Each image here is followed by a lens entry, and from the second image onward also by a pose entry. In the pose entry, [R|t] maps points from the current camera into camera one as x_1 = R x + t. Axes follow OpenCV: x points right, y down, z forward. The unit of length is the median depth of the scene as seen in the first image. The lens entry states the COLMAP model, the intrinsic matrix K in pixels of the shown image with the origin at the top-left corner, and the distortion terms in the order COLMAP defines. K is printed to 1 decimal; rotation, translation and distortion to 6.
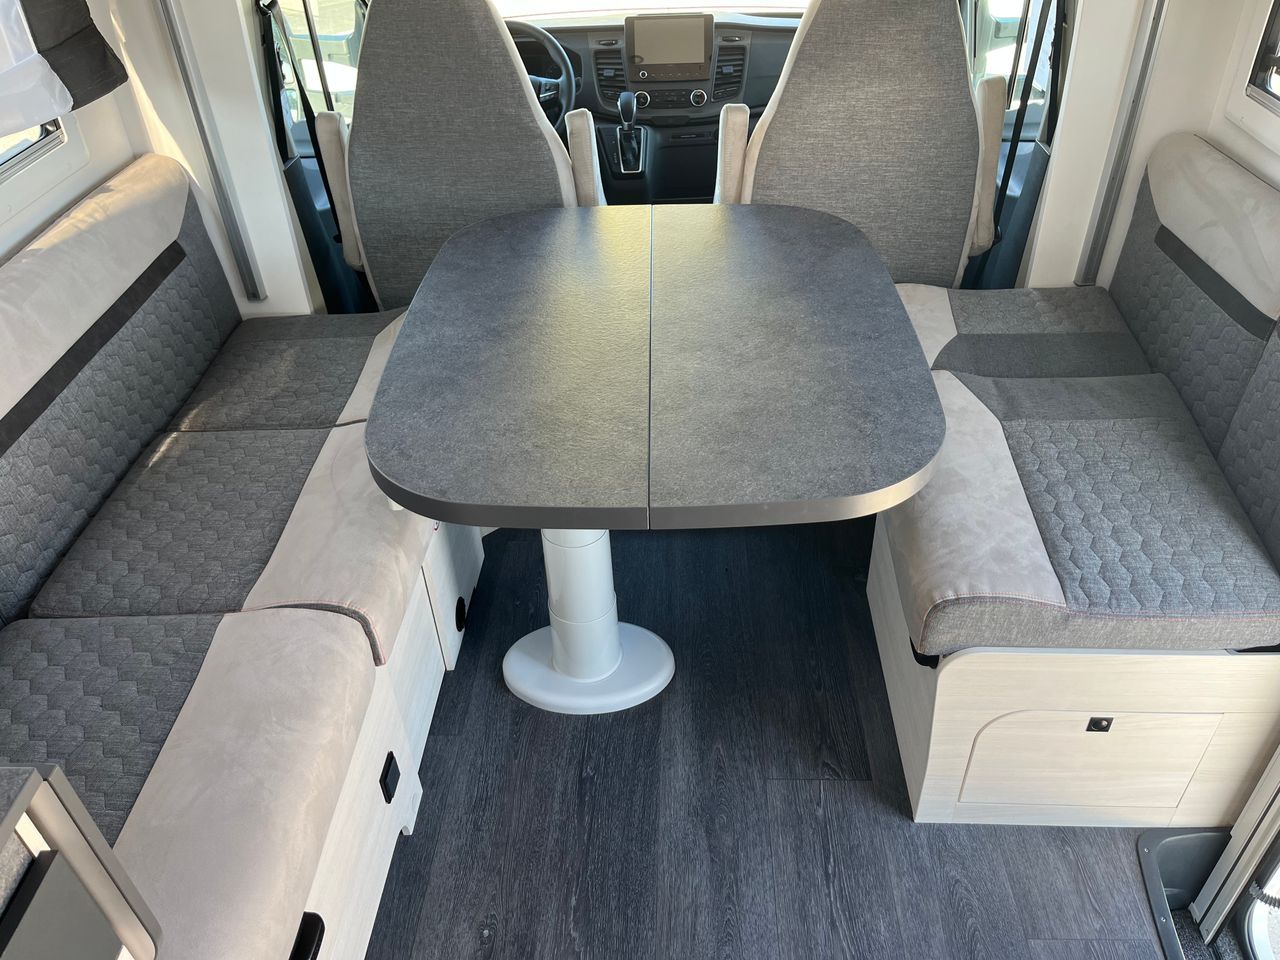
lens RADIAL K [[969.2, 0, 639.8], [0, 969.2, 485.6], [0, 0, 1]] dist [0.053068, -0.066819]
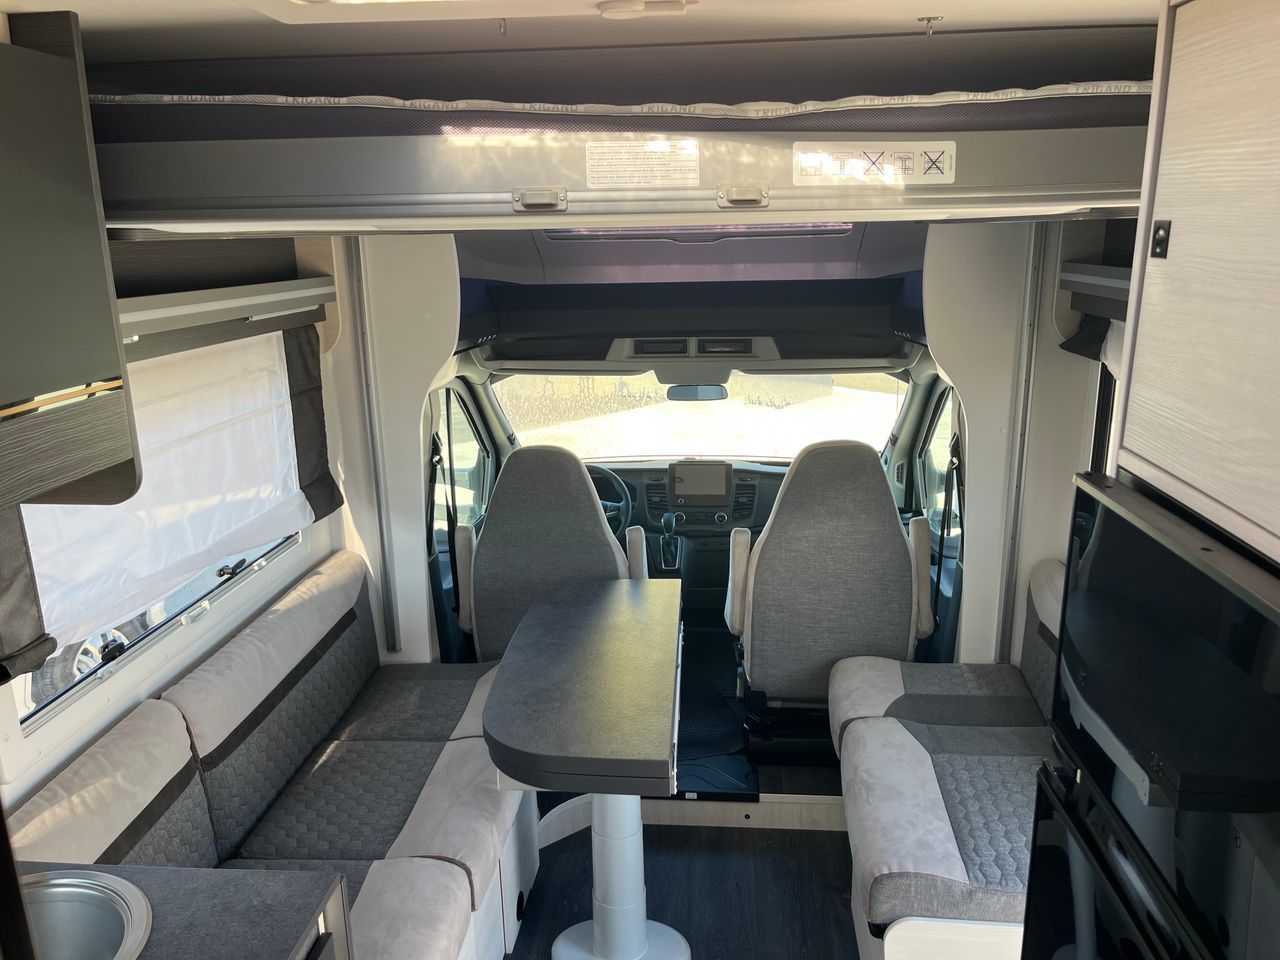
lens RADIAL K [[961.2, 0, 651.4], [0, 961.2, 480.1], [0, 0, 1]] dist [0.081883, -0.112844]
pose [[0.998988, 0.029750, -0.033736, 0.009924], [-0.040463, 0.921950, -0.385190, 0.112033], [0.019643, 0.386165, 0.922220, -0.391260]]
